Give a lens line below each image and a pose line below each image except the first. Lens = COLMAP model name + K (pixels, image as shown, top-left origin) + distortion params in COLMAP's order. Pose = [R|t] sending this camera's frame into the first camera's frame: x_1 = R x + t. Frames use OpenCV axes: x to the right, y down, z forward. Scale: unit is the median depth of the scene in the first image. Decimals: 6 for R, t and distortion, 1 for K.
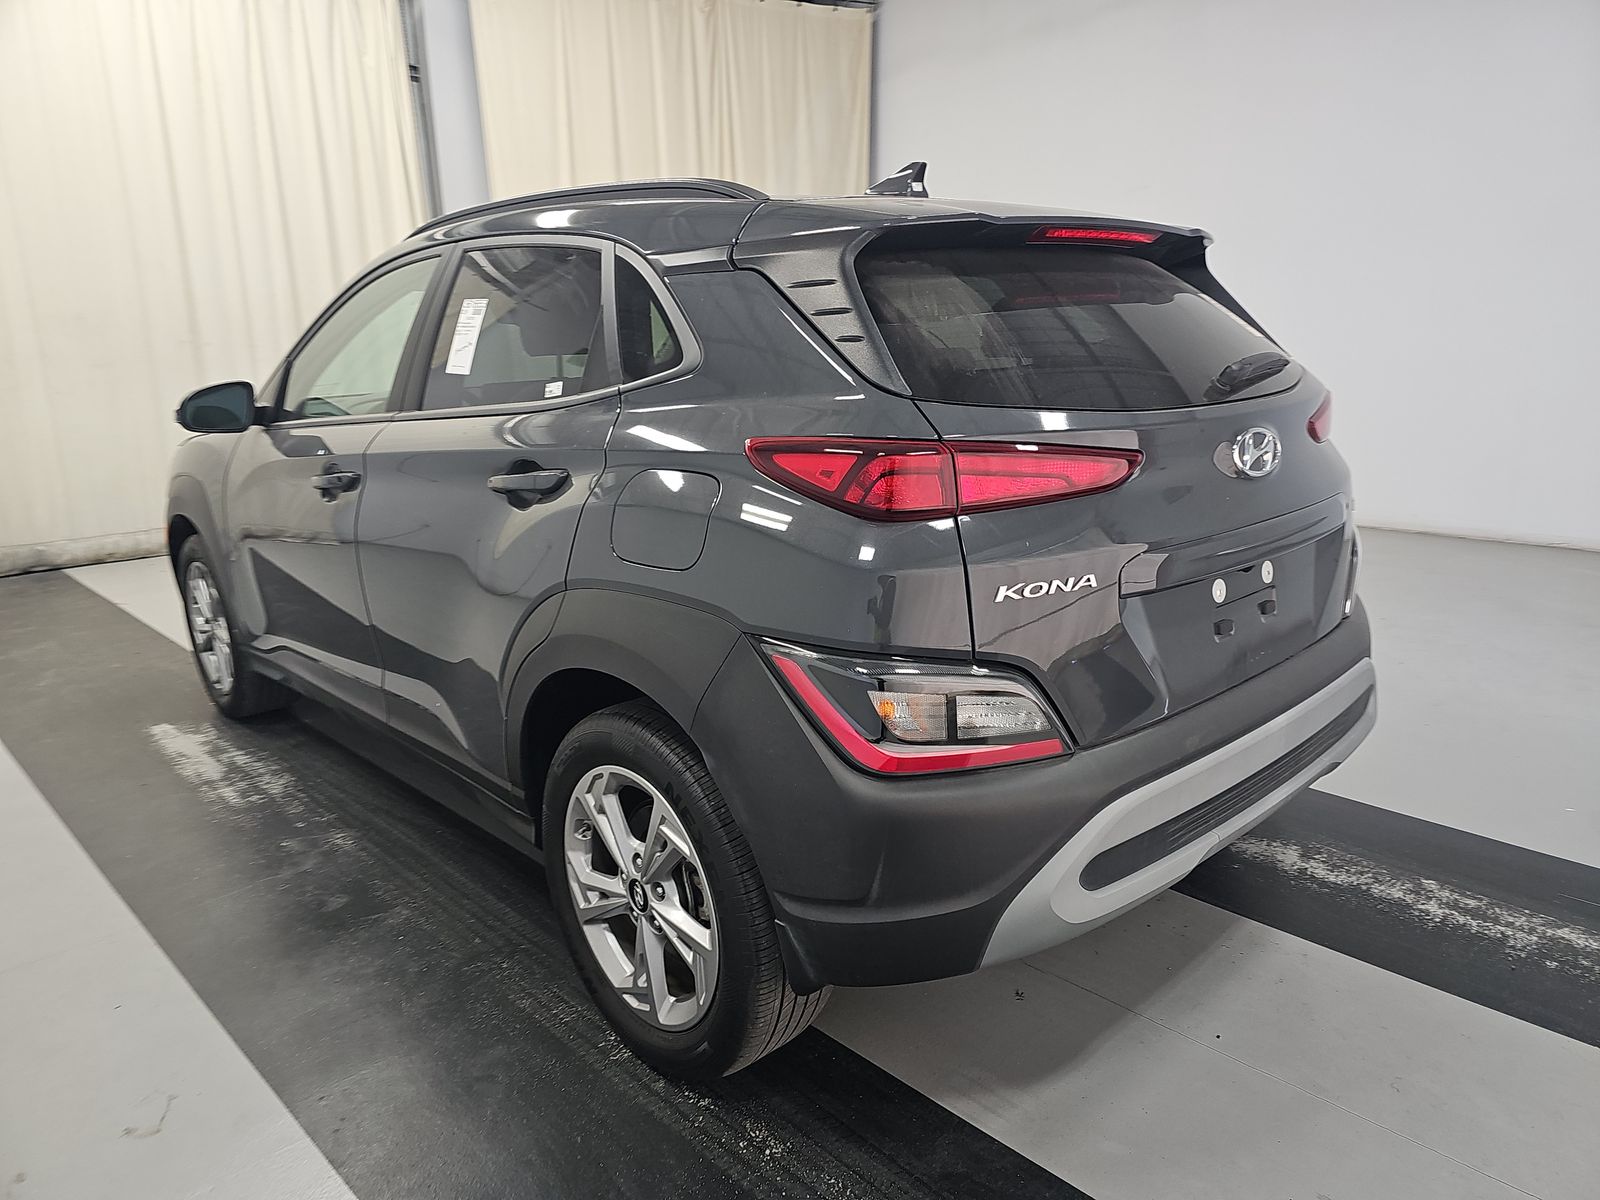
lens RADIAL K [[1094.6, 0, 800.0], [0, 1094.6, 600.0], [0, 0, 1]] dist [0.001642, 0.003624]
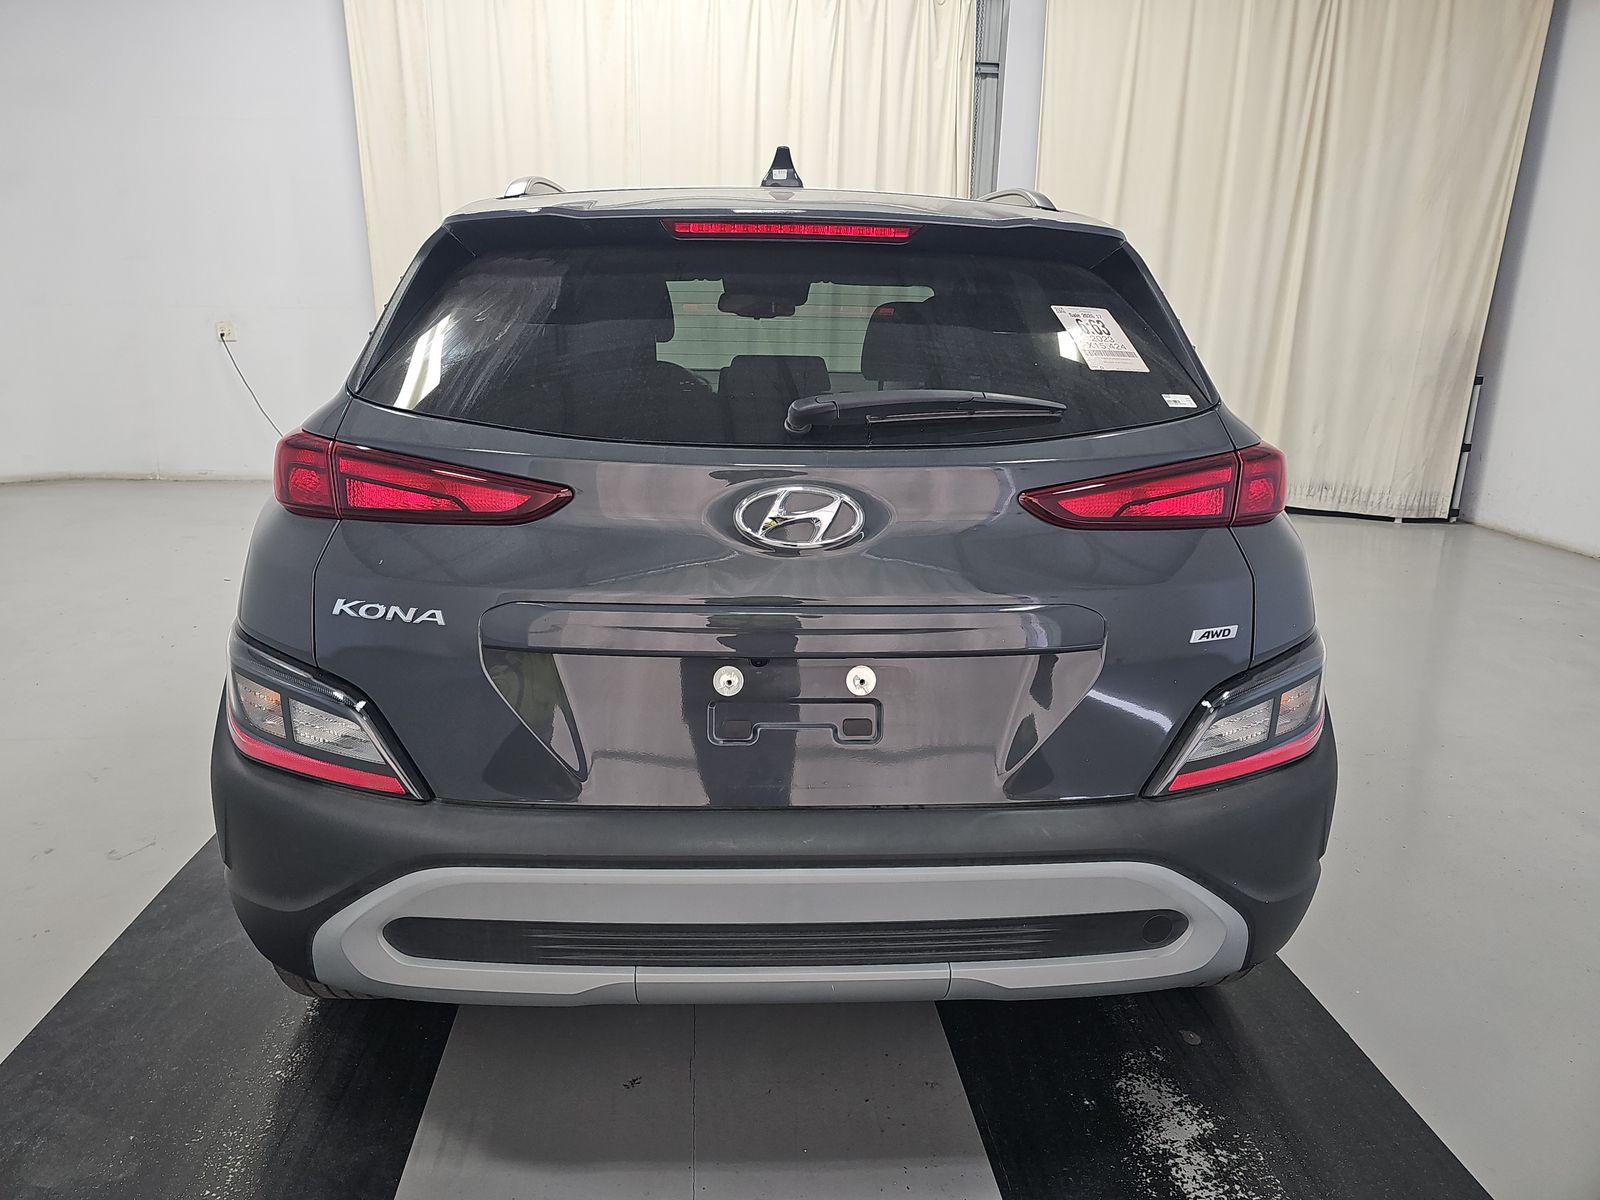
lens RADIAL K [[1062.9, 0, 793.5], [0, 1062.9, 592.4], [0, 0, 1]] dist [0.076102, -0.054776]
pose [[0.753031, 0.203729, -0.625651, 0.886497], [-0.199877, 0.976752, 0.077487, -0.140886], [0.626892, 0.066703, 0.776245, 0.428142]]
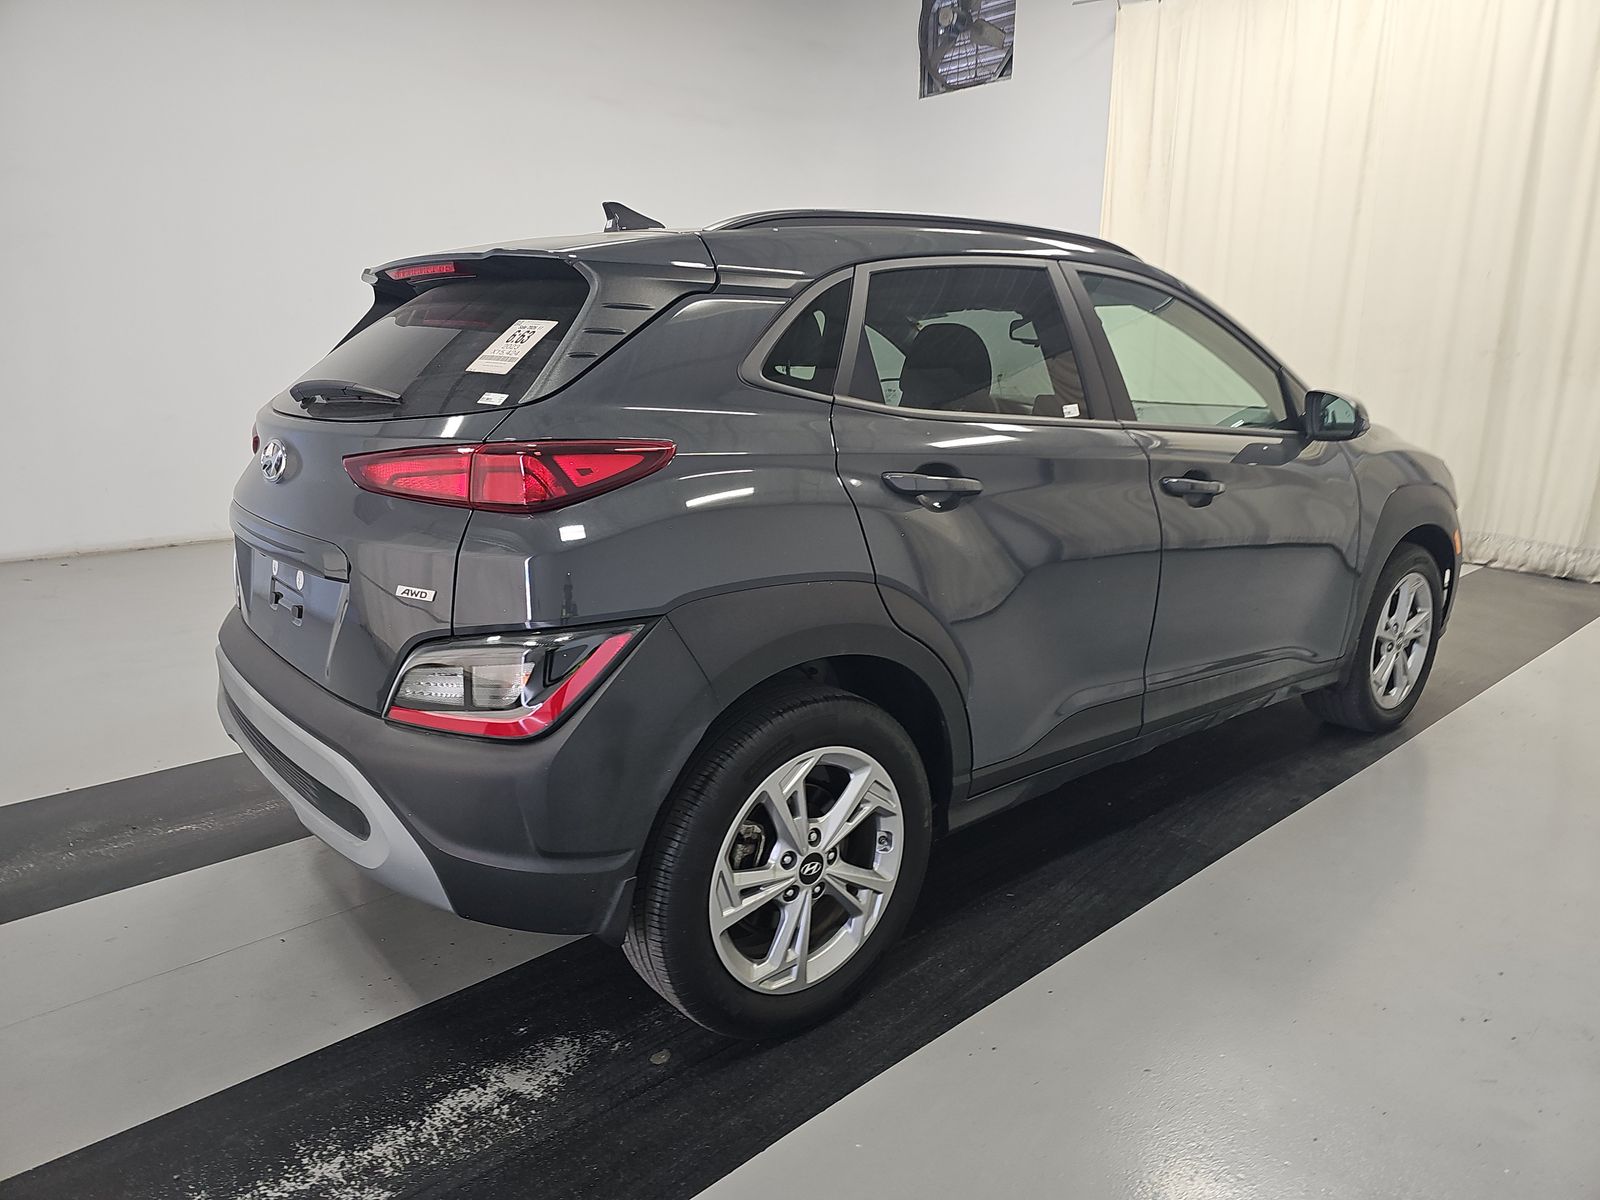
lens RADIAL K [[1062.9, 0, 793.5], [0, 1062.9, 592.4], [0, 0, 1]] dist [0.076102, -0.054776]
pose [[-0.065141, 0.252421, -0.965422, 1.501191], [-0.263208, 0.928869, 0.260623, -0.438936], [0.962537, 0.271084, 0.005932, 1.548366]]
